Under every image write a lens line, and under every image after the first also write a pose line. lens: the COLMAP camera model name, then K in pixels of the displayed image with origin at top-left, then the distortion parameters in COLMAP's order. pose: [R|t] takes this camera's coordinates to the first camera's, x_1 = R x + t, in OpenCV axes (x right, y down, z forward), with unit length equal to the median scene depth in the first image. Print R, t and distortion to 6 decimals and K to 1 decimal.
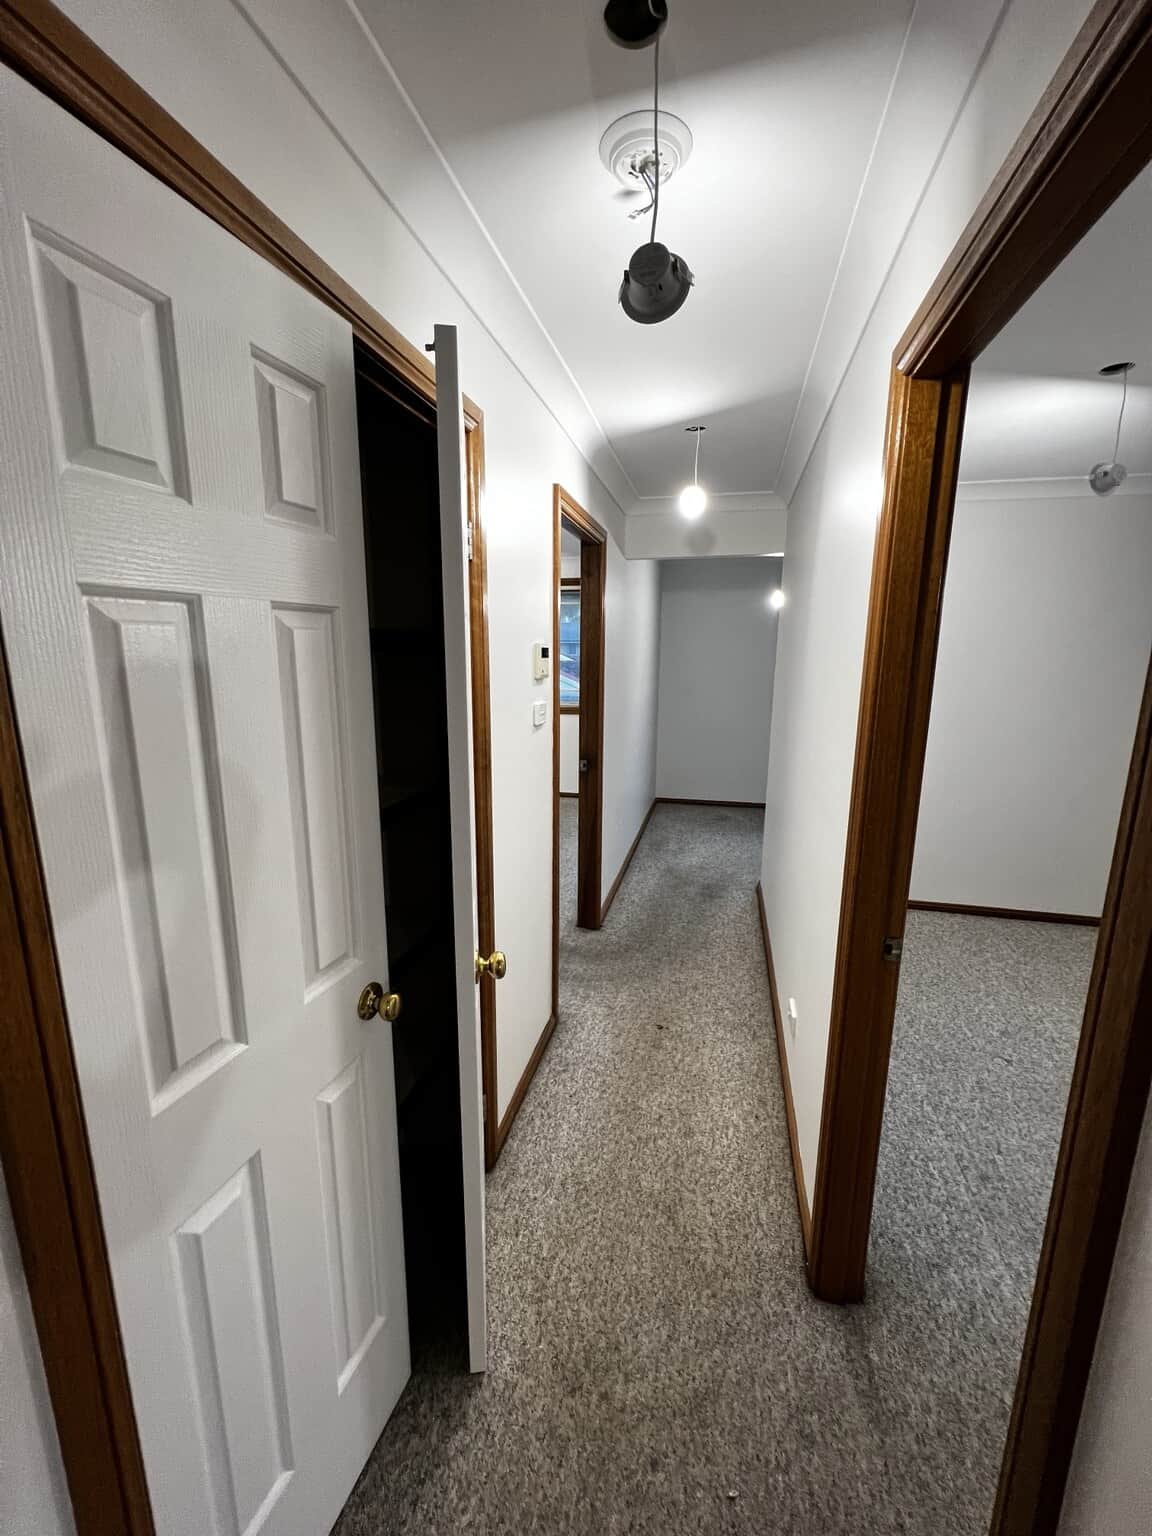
lens RADIAL K [[614.3, 0, 576.0], [0, 614.3, 768.0], [0, 0, 1]] dist [0.000753, -0.000070]
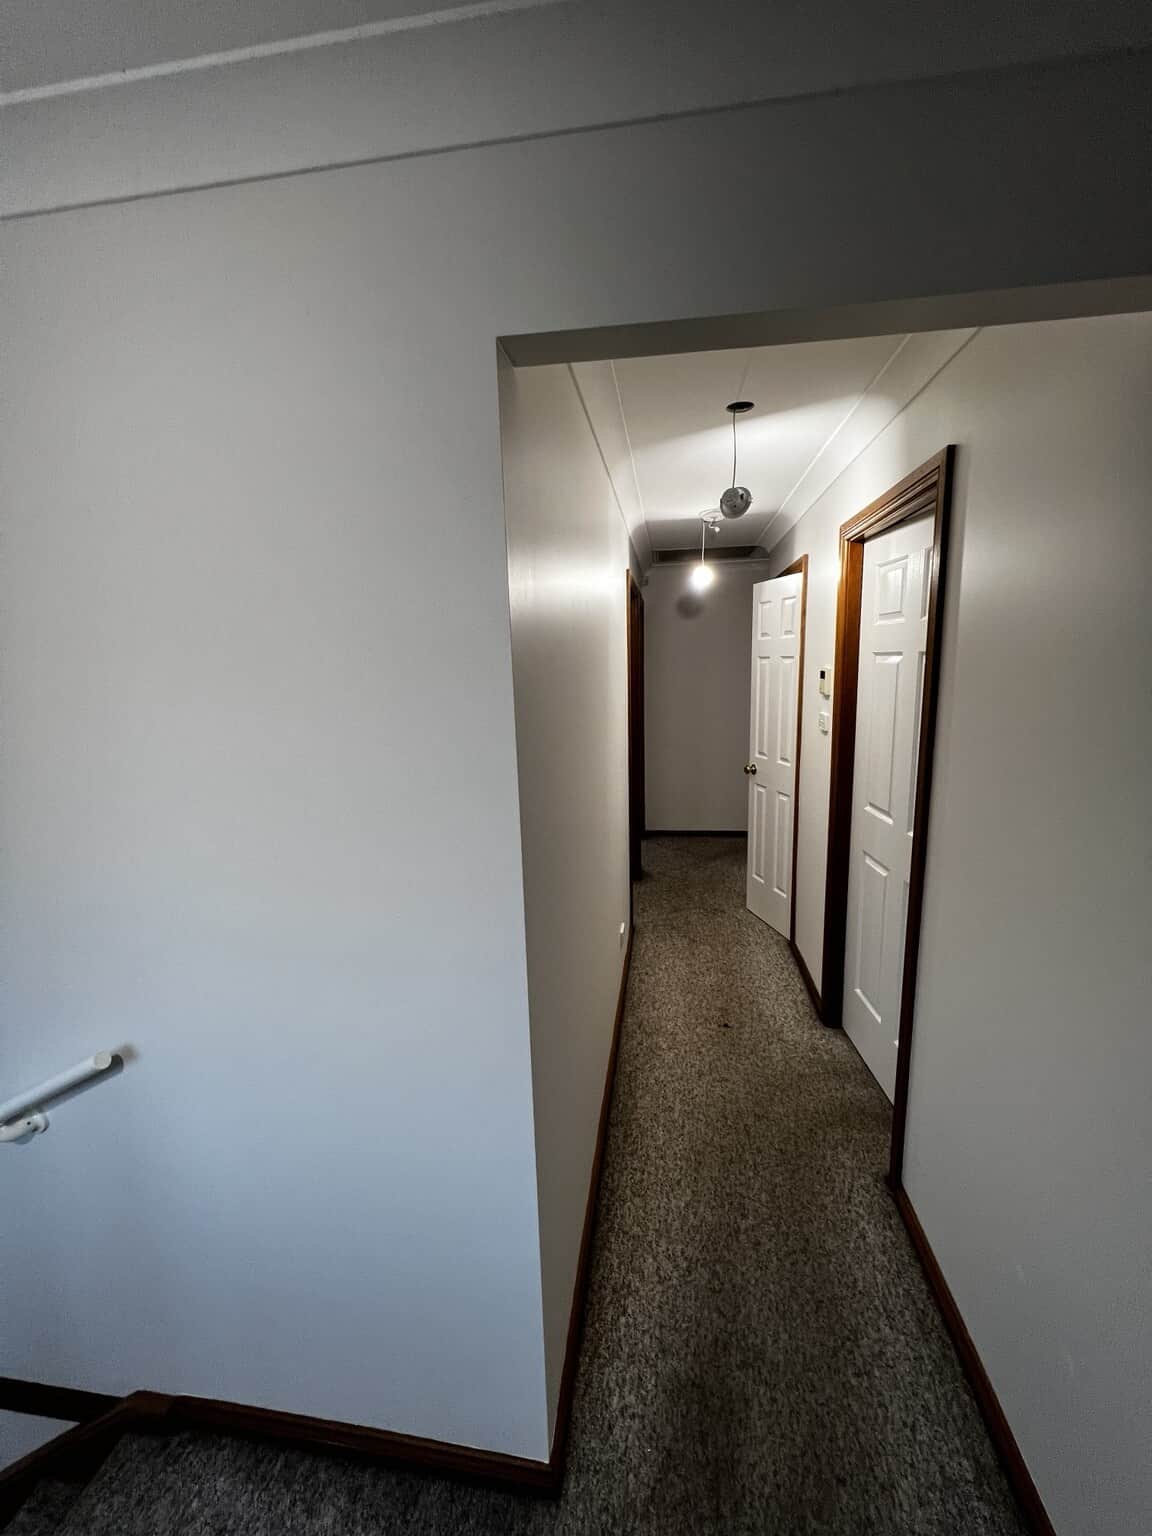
lens RADIAL K [[614.3, 0, 576.0], [0, 614.3, 768.0], [0, 0, 1]] dist [0.000753, -0.000070]
pose [[-0.996253, 0.035189, -0.079004, 0.645760], [0.004476, 0.933242, 0.359220, -0.530988], [0.086370, 0.357520, -0.929903, 2.510293]]
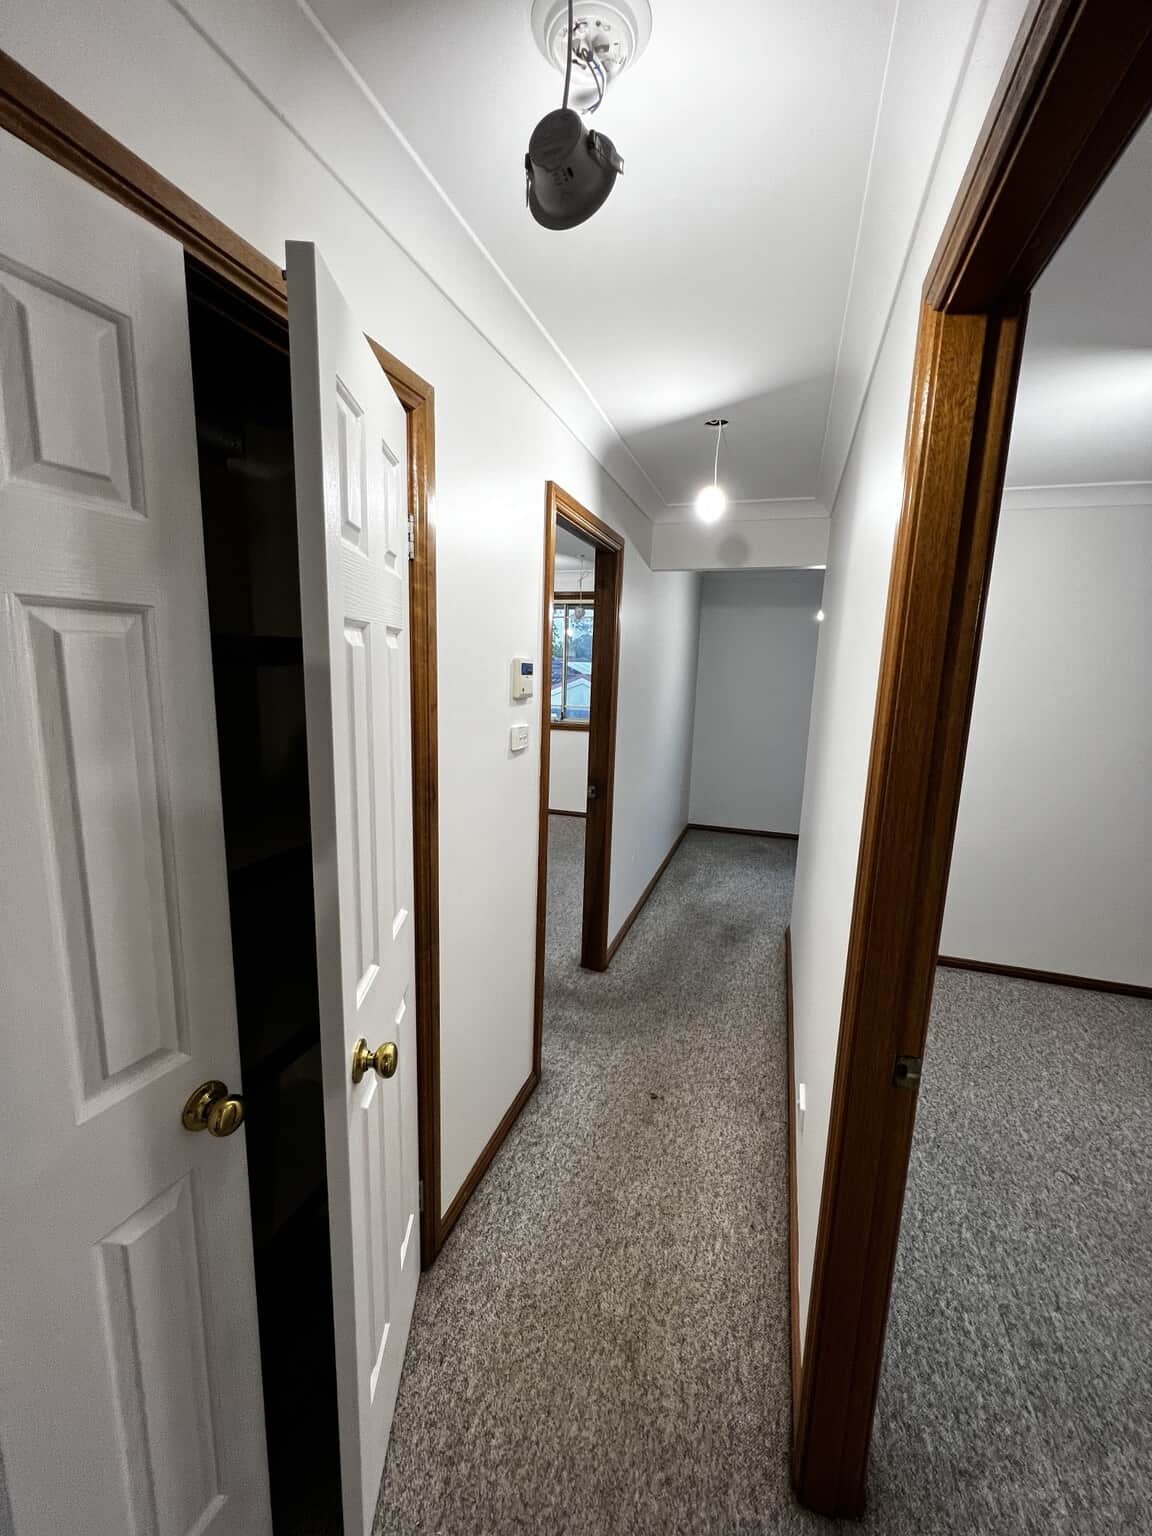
lens RADIAL K [[614.3, 0, 576.0], [0, 614.3, 768.0], [0, 0, 1]] dist [0.000753, -0.000070]
pose [[0.995881, 0.038239, -0.082211, 0.110931], [-0.040152, 0.998957, -0.021737, -0.032667], [0.081294, 0.024949, 0.996378, 0.144175]]
